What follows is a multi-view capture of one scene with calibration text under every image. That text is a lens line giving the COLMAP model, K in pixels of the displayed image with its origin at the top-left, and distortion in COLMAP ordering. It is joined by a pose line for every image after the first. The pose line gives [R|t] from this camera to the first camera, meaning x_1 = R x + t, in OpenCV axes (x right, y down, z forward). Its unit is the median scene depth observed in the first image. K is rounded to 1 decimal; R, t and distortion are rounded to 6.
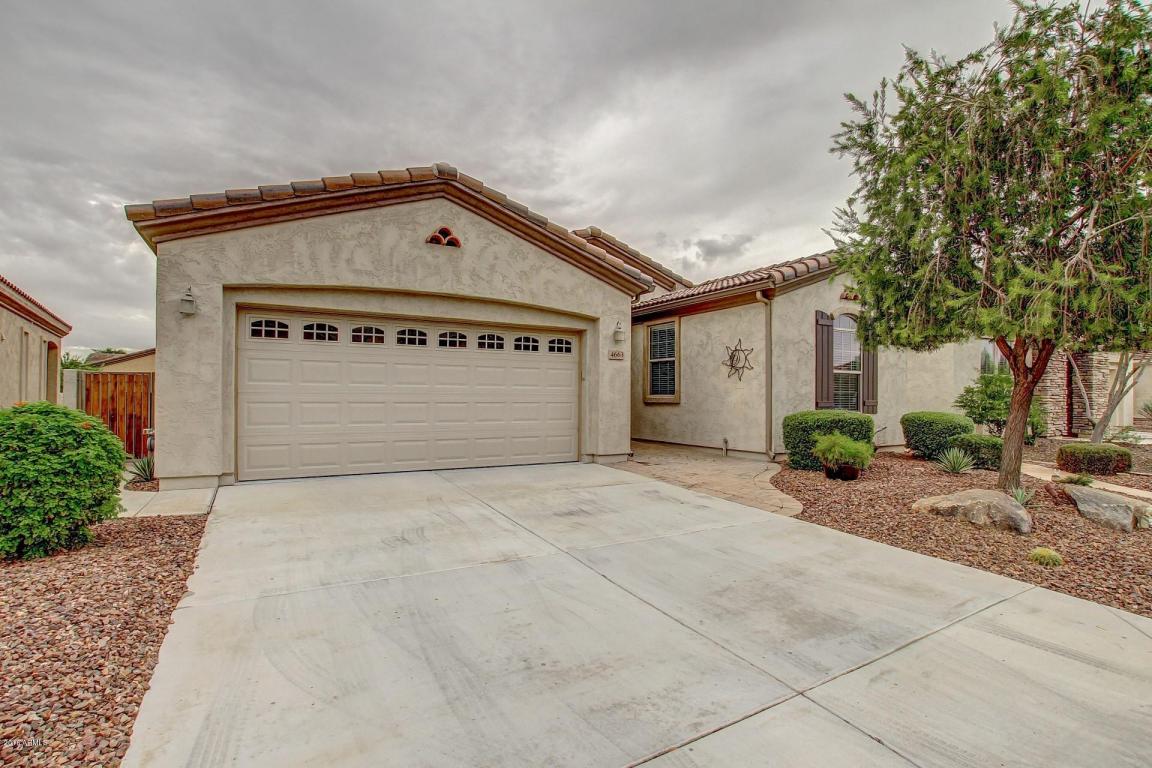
lens RADIAL K [[535.6, 0, 569.2], [0, 535.6, 388.7], [0, 0, 1]] dist [-0.033851, 0.004021]
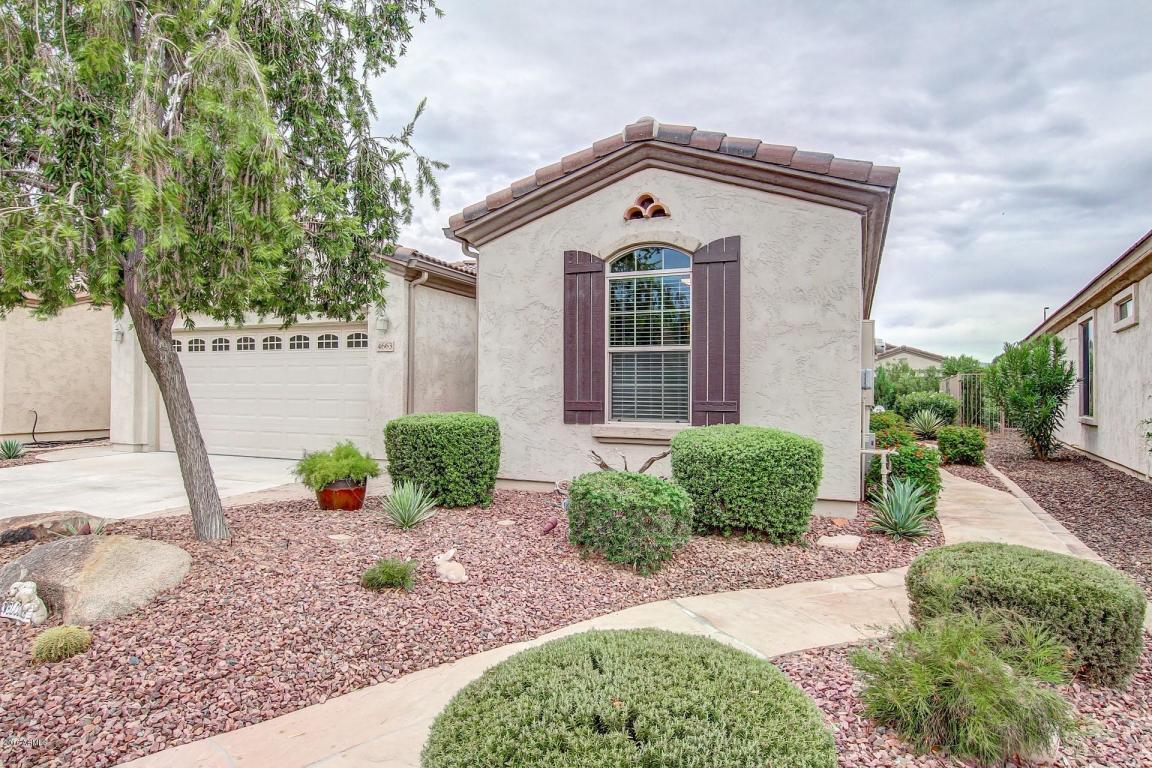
lens RADIAL K [[660.7, 0, 573.6], [0, 660.7, 400.3], [0, 0, 1]] dist [0.002380, 0.001417]
pose [[0.625724, 0.001871, -0.780042, 1.305354], [0.004200, 0.999975, 0.005768, 0.023470], [0.780033, -0.006885, 0.625700, 0.652364]]
